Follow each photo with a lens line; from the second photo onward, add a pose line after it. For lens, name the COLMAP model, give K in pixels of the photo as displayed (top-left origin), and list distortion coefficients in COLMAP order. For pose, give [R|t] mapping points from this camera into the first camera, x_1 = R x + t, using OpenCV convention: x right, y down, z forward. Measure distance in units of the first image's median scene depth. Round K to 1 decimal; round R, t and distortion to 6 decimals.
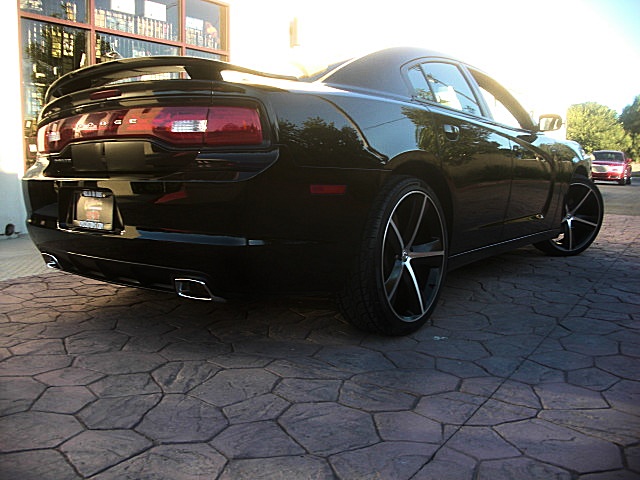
lens RADIAL K [[617.3, 0, 311.2], [0, 617.3, 242.3], [0, 0, 1]] dist [-0.219693, 0.208627]
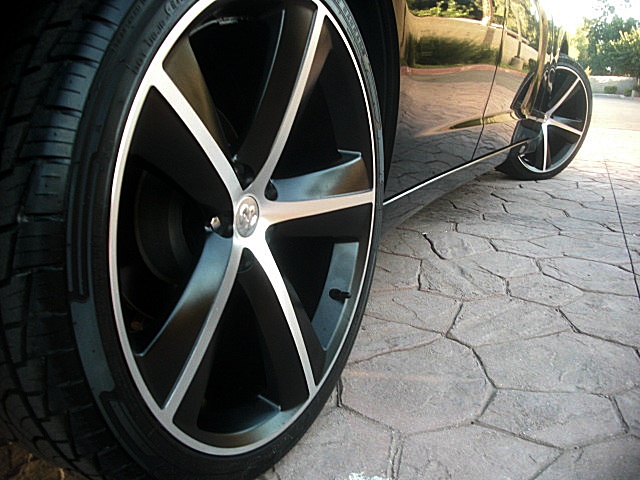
lens RADIAL K [[617.3, 0, 311.2], [0, 617.3, 242.3], [0, 0, 1]] dist [-0.219693, 0.208627]
pose [[0.986668, -0.024386, 0.160910, 0.074019], [0.000996, 0.989596, 0.143867, -0.003987], [-0.162744, -0.141789, 0.976427, 0.388959]]
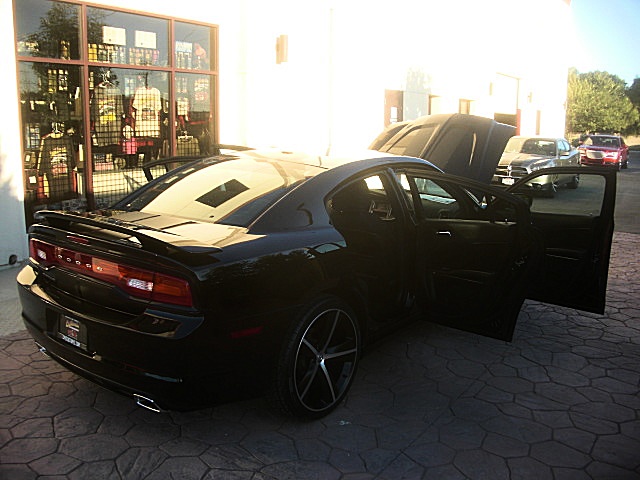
lens RADIAL K [[617.3, 0, 311.2], [0, 617.3, 242.3], [0, 0, 1]] dist [-0.219693, 0.208627]
pose [[0.999817, 0.014735, -0.012172, 0.080612], [-0.013914, 0.997791, 0.064961, -0.160841], [0.013103, -0.064780, 0.997814, -0.127482]]
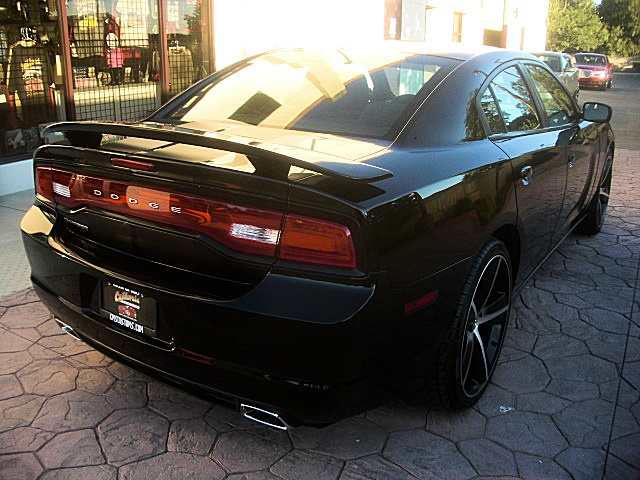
lens RADIAL K [[617.3, 0, 311.2], [0, 617.3, 242.3], [0, 0, 1]] dist [-0.219693, 0.208627]
pose [[0.998436, -0.012321, 0.054534, -0.072564], [0.002095, 0.982972, 0.183741, -0.141818], [-0.055869, -0.183340, 0.981461, 0.087209]]
